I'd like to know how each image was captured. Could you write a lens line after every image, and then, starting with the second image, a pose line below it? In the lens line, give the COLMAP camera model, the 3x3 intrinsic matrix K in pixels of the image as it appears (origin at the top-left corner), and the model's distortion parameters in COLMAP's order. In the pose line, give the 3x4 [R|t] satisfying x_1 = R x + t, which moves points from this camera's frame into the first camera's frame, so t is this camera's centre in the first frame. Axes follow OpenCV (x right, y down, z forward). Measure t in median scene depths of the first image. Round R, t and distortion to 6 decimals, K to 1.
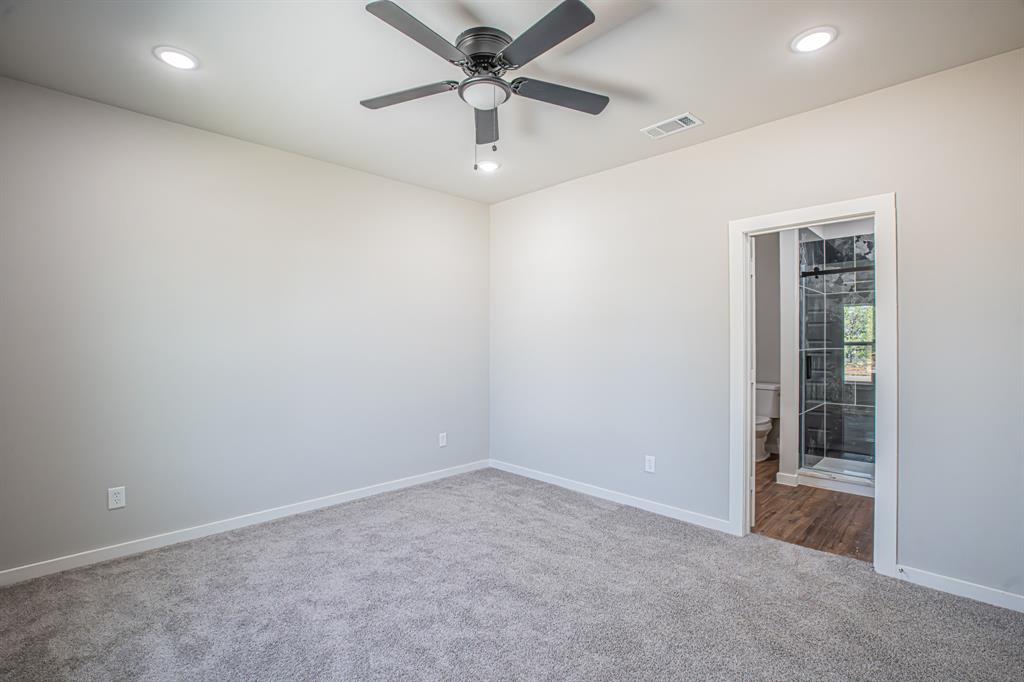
lens RADIAL K [[466.5, 0, 517.5], [0, 466.5, 341.8], [0, 0, 1]] dist [-0.066550, 0.021993]
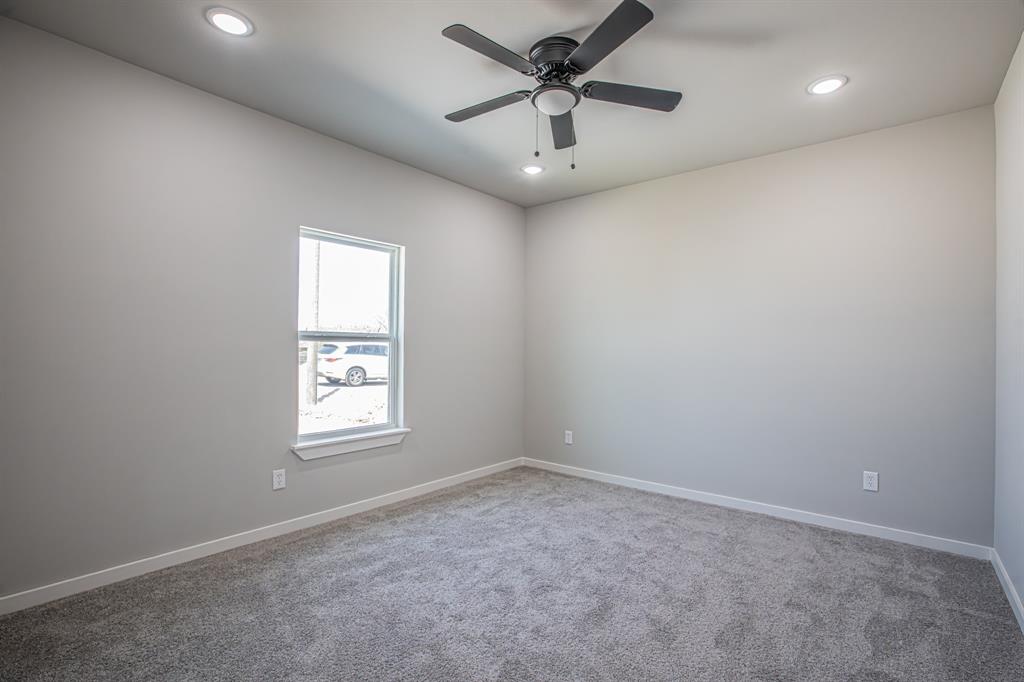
lens RADIAL K [[466.5, 0, 517.5], [0, 466.5, 341.8], [0, 0, 1]] dist [-0.066550, 0.021993]
pose [[0.095335, -0.008536, -0.995409, 0.711553], [-0.015360, 0.999832, -0.010045, 0.020337], [0.995327, 0.016247, 0.095188, 0.600095]]
